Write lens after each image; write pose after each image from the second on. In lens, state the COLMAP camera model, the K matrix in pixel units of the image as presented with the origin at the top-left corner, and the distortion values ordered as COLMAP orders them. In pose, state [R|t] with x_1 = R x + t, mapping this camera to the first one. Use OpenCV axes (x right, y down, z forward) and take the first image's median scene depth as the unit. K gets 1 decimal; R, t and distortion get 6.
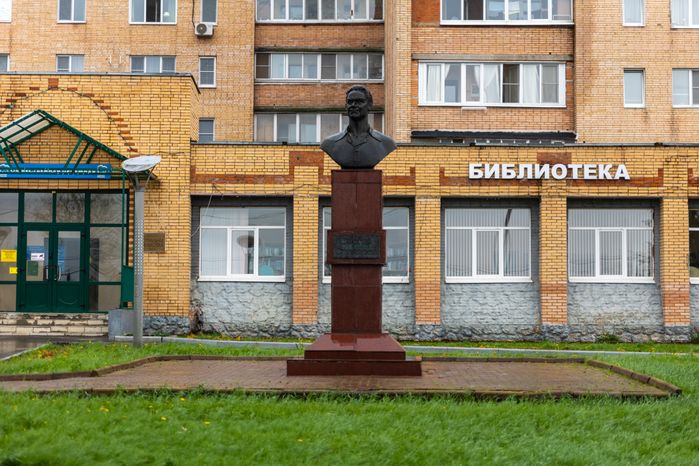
lens RADIAL K [[1387.7, 0, 349.5], [0, 1387.7, 233.6], [0, 0, 1]] dist [0.042619, 0.000000]
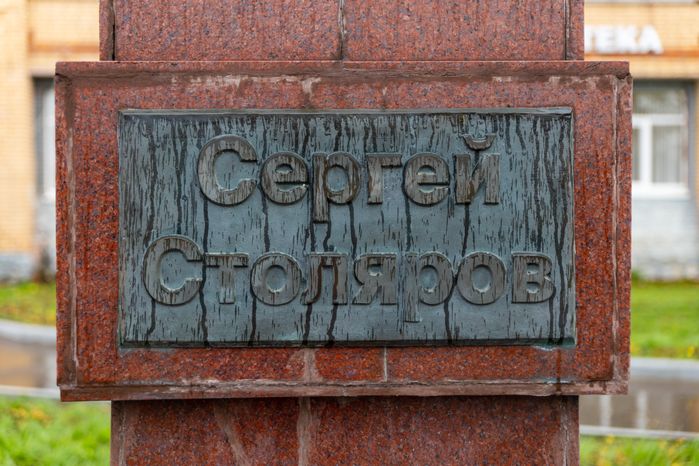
lens RADIAL K [[1069.5, 0, 349.6], [0, 1069.5, 232.3], [0, 0, 1]] dist [-0.048860, 0.000000]
pose [[0.996874, -0.014117, 0.077743, -0.000493], [0.006778, 0.995562, 0.093868, 0.001166], [-0.078723, -0.093048, 0.992545, 0.462977]]
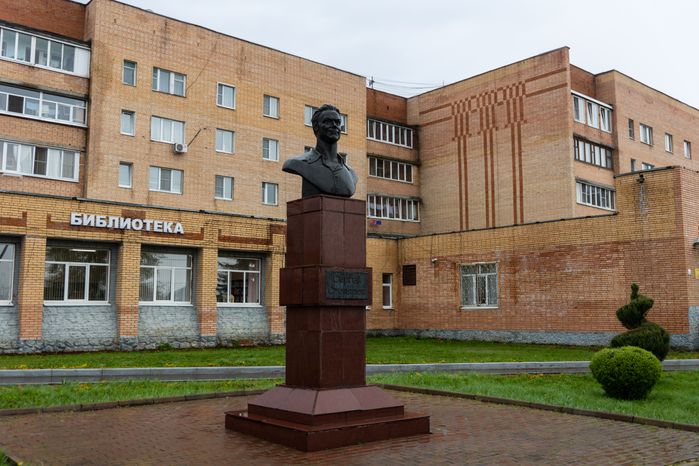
lens RADIAL K [[706.8, 0, 350.2], [0, 706.8, 231.3], [0, 0, 1]] dist [-0.004085, 0.000000]
pose [[0.758863, 0.070544, 0.647419, -0.140223], [-0.033661, 0.997036, -0.069184, 0.003100], [-0.650380, 0.030708, 0.758988, 0.333847]]
